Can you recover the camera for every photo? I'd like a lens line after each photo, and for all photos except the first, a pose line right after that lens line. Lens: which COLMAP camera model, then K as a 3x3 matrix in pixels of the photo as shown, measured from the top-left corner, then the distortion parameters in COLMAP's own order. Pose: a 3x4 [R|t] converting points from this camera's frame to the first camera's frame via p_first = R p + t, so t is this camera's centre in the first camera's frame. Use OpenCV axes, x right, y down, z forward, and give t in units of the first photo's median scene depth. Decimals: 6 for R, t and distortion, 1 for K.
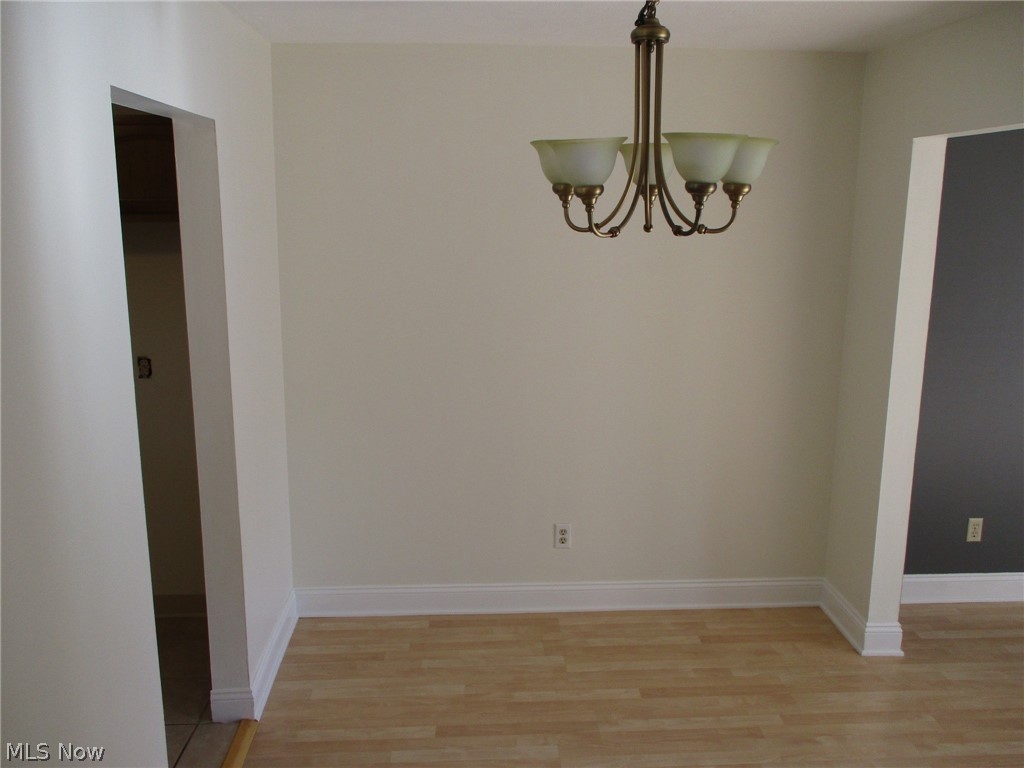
lens RADIAL K [[858.8, 0, 511.6], [0, 858.8, 383.2], [0, 0, 1]] dist [-0.020885, 0.016553]
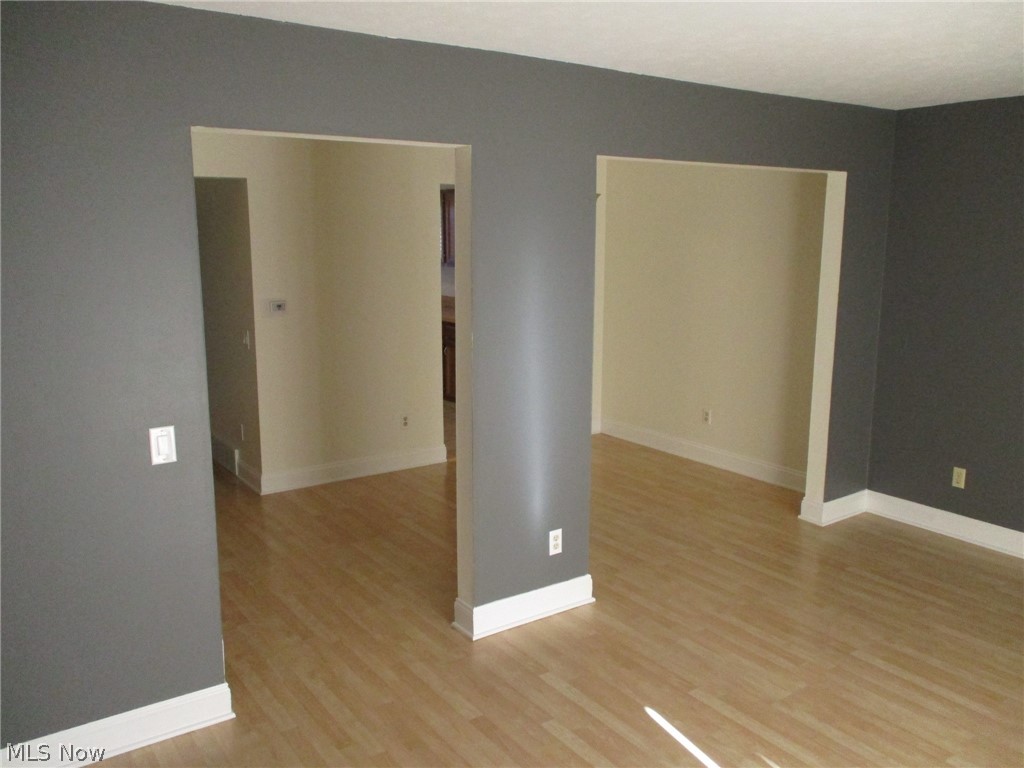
lens RADIAL K [[858.8, 0, 512.0], [0, 858.8, 383.9], [0, 0, 1]] dist [-0.020885, 0.016553]
pose [[0.536425, 0.152698, -0.830019, 1.253765], [-0.164340, 0.983568, 0.074737, 0.051903], [0.827793, 0.096315, 0.552705, -0.258044]]
